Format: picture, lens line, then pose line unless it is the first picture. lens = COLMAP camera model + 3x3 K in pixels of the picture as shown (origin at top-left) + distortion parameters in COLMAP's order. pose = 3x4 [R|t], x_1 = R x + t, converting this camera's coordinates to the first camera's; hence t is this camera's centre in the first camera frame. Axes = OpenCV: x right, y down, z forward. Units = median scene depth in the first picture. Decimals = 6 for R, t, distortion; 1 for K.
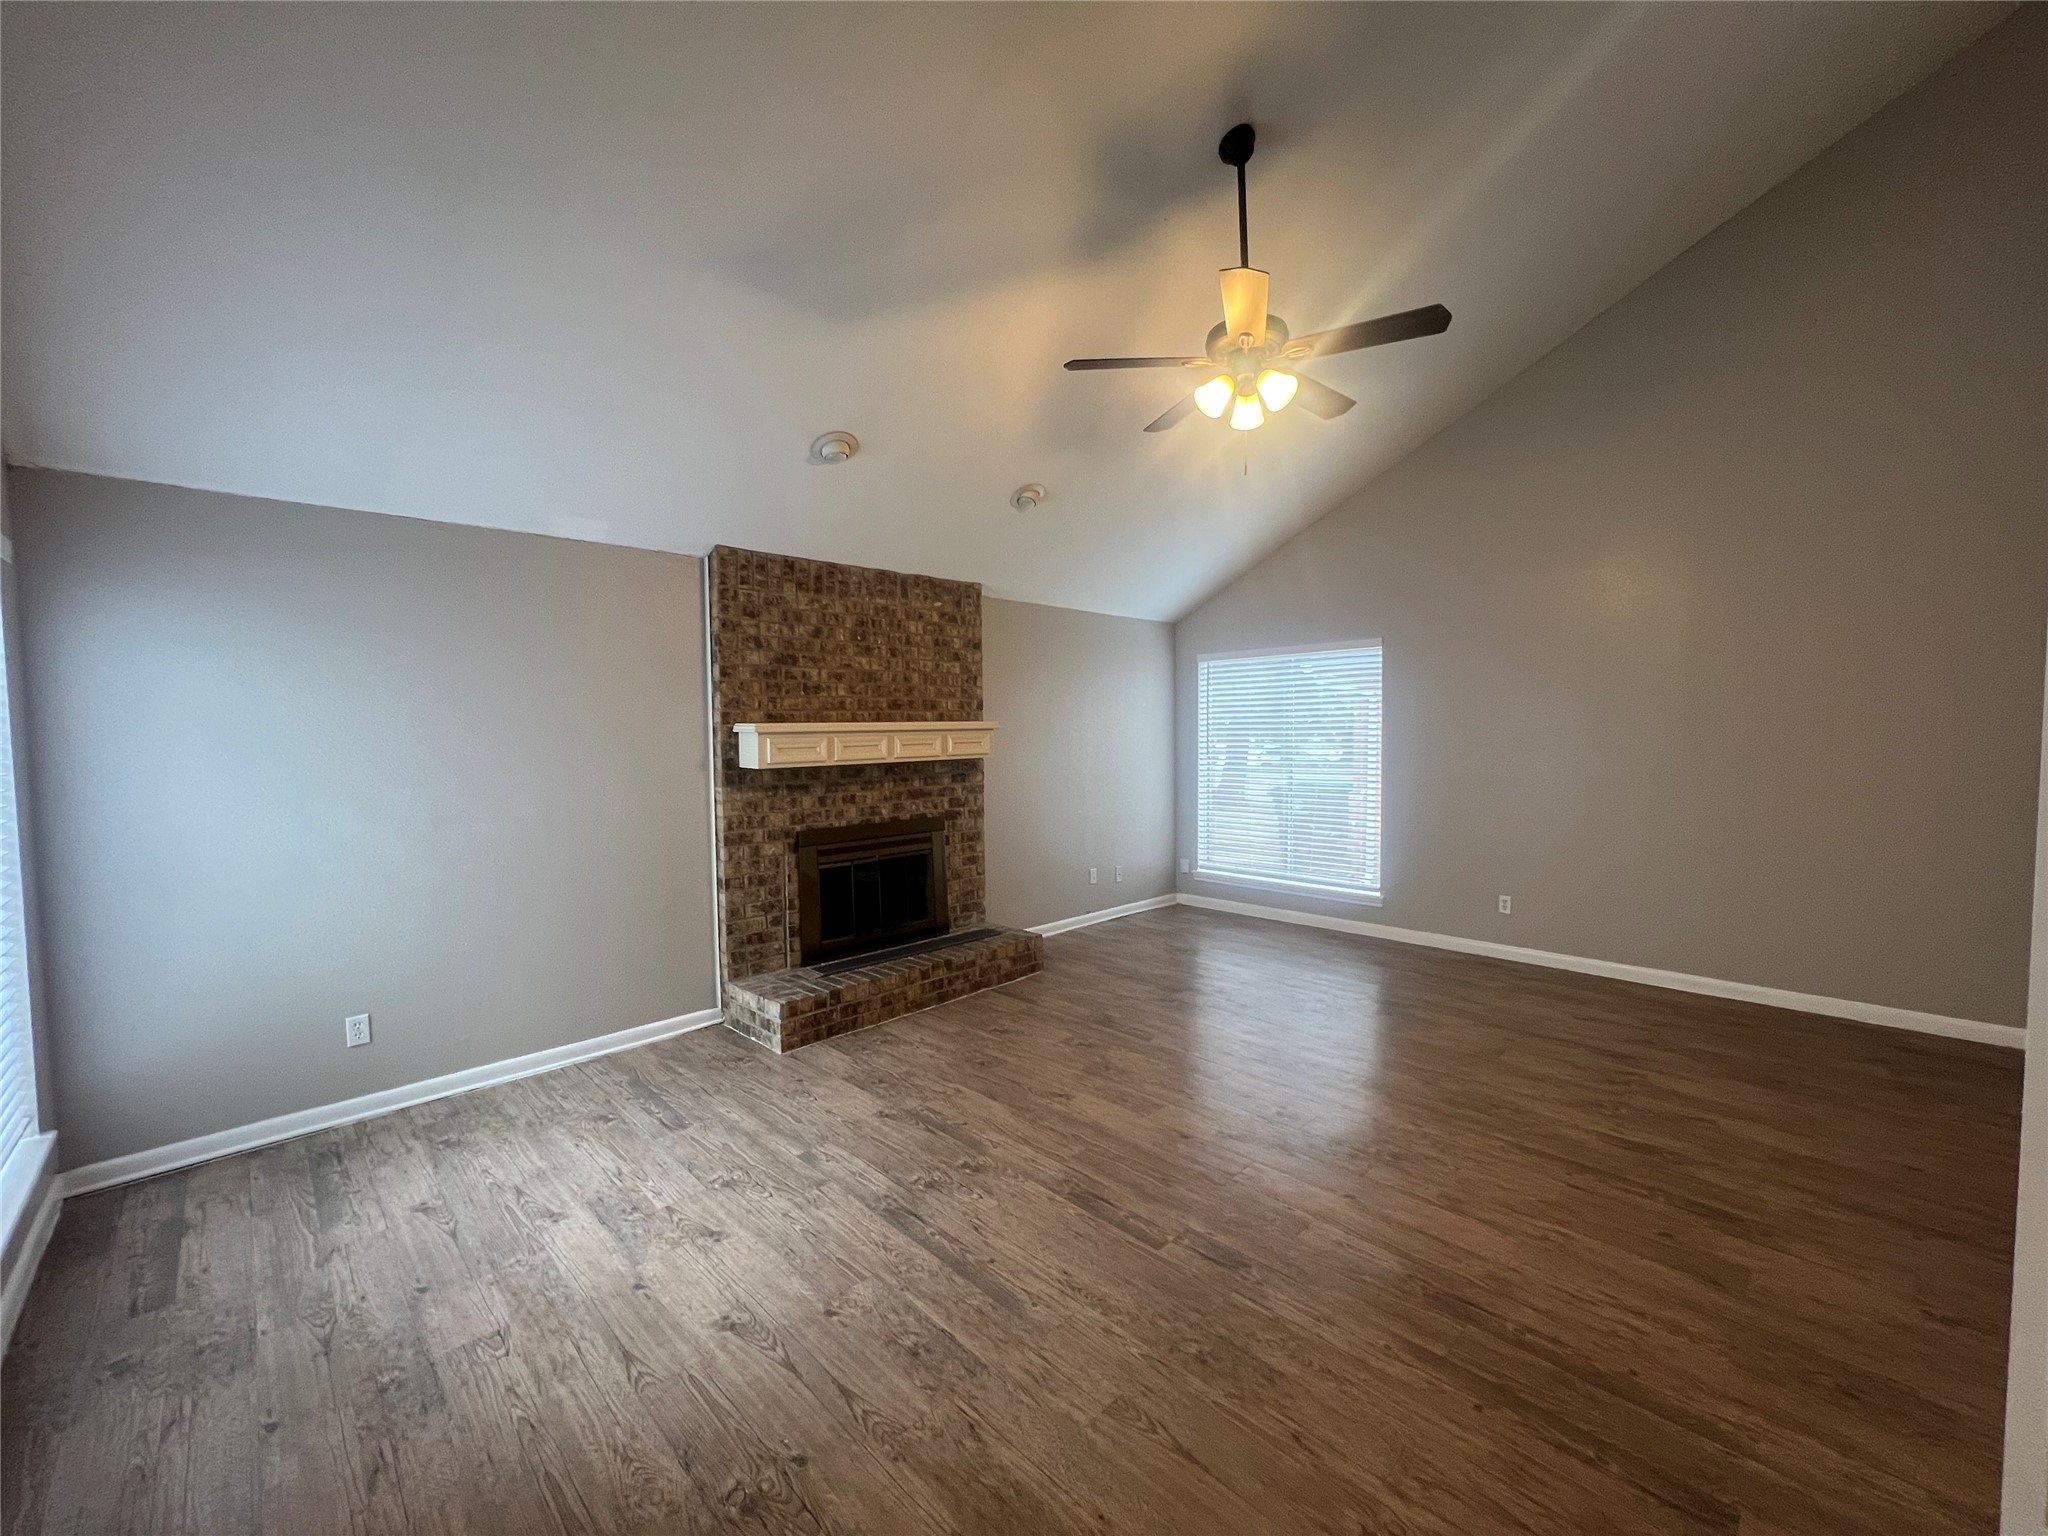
lens RADIAL K [[815.3, 0, 1020.7], [0, 815.3, 781.9], [0, 0, 1]] dist [-0.003006, 0.001112]
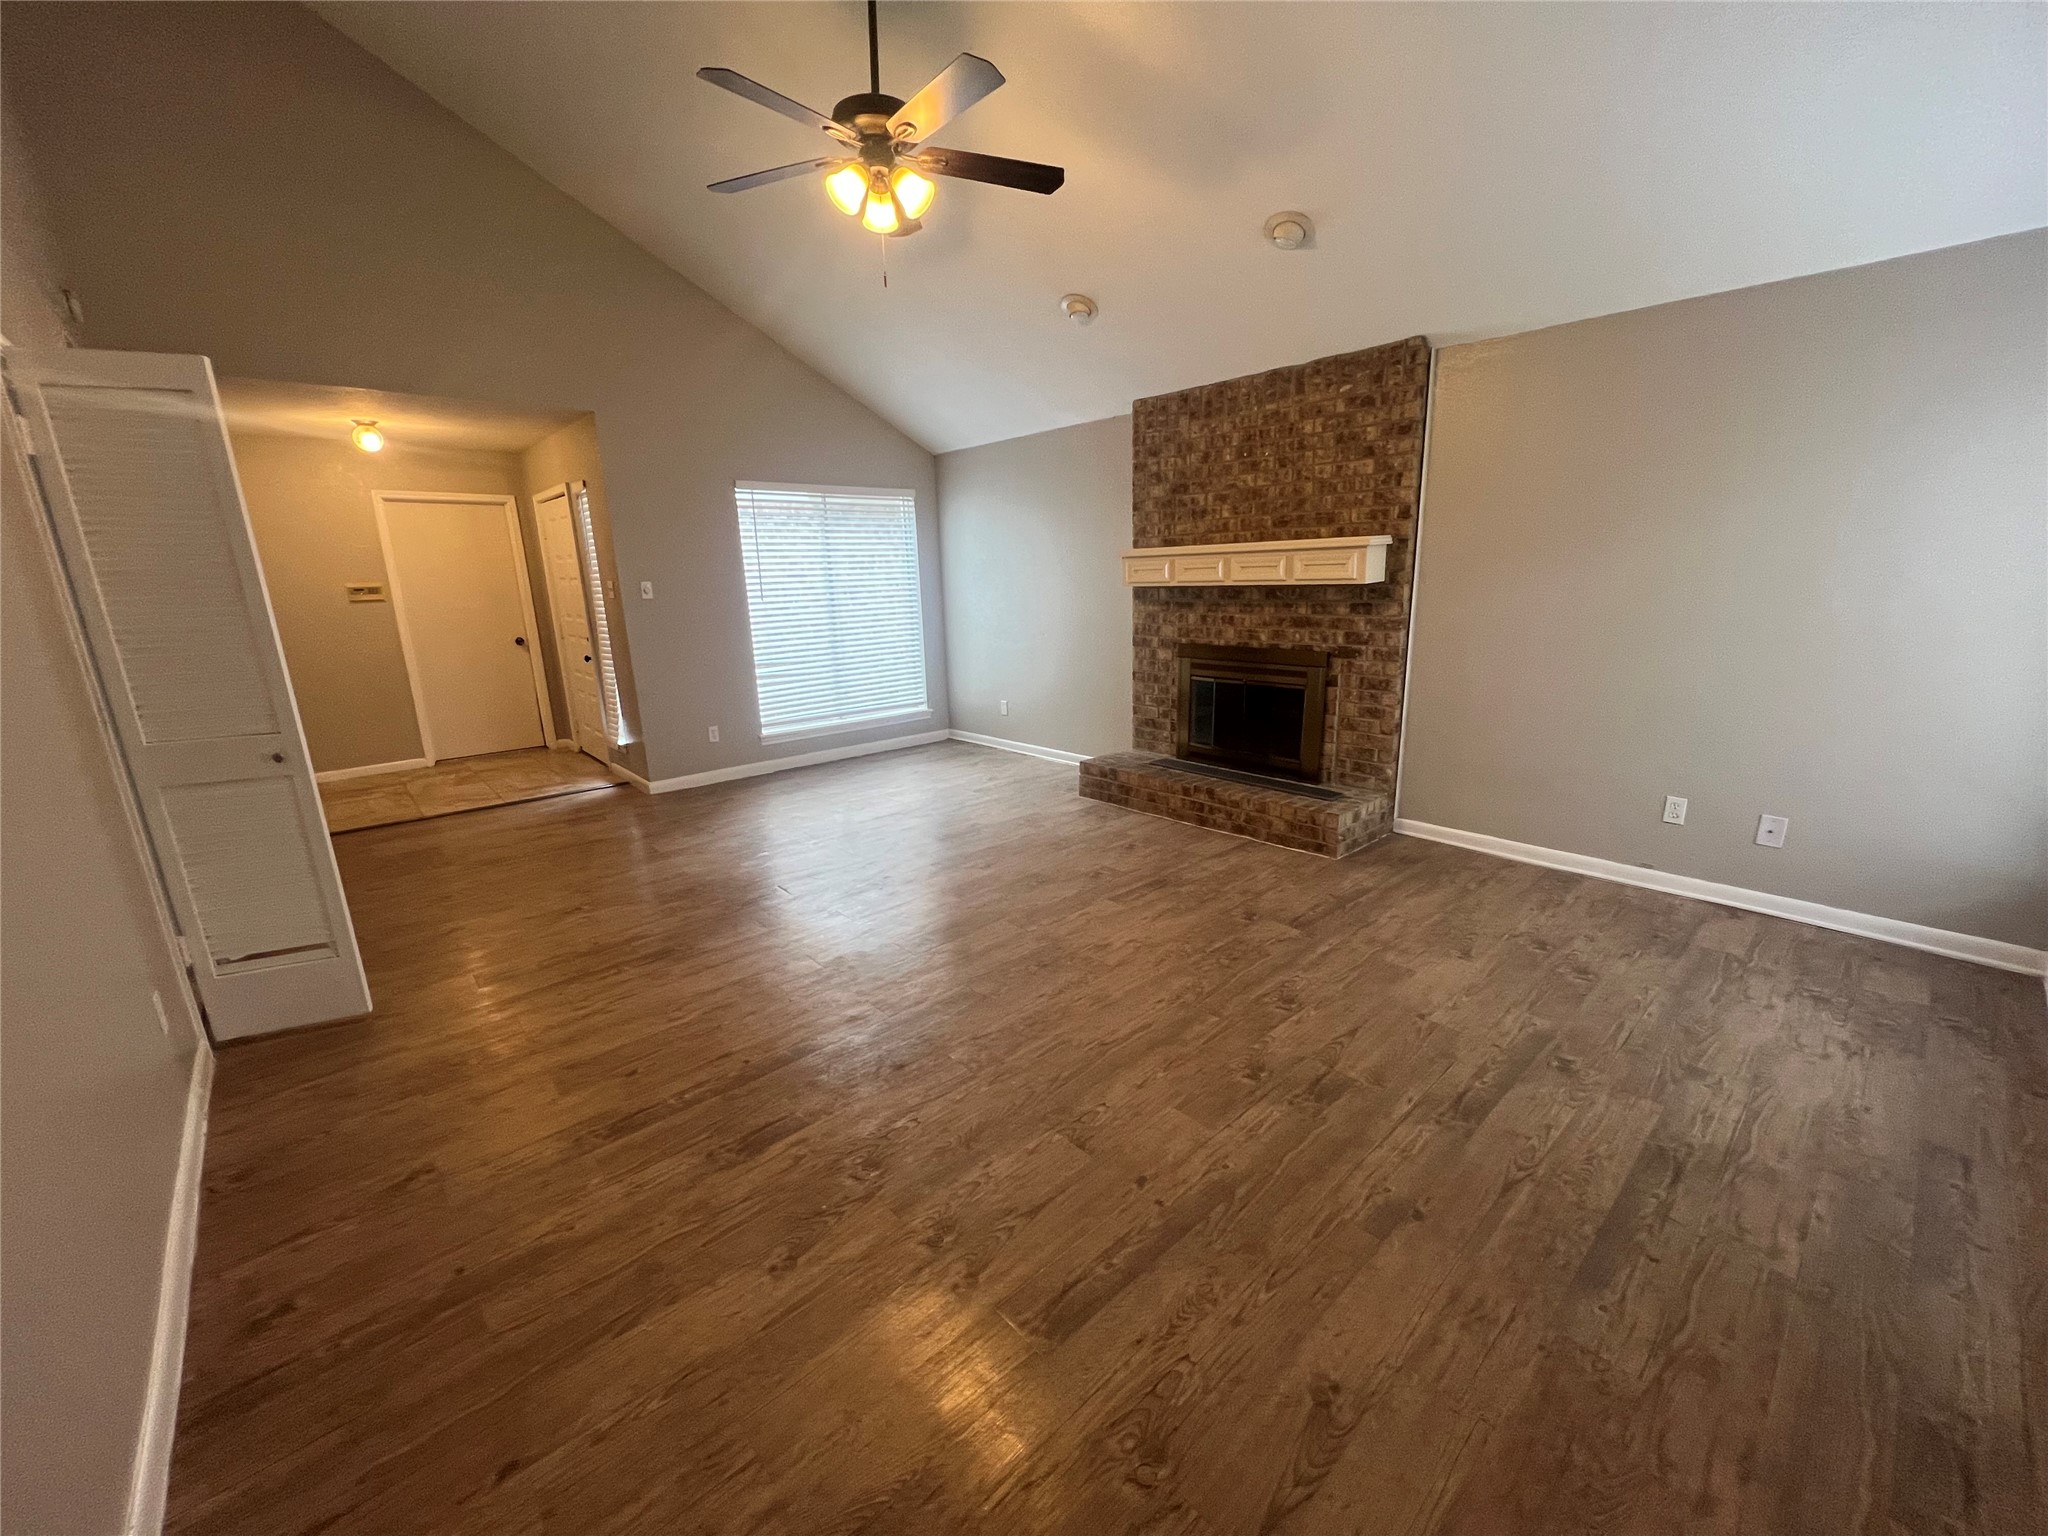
lens RADIAL K [[815.3, 0, 1030.9], [0, 815.3, 781.3], [0, 0, 1]] dist [-0.003006, 0.001112]
pose [[-0.032338, 0.266173, -0.963383, 0.875434], [-0.033877, 0.963041, 0.267216, -0.051126], [0.998903, 0.041278, -0.022125, 0.791349]]
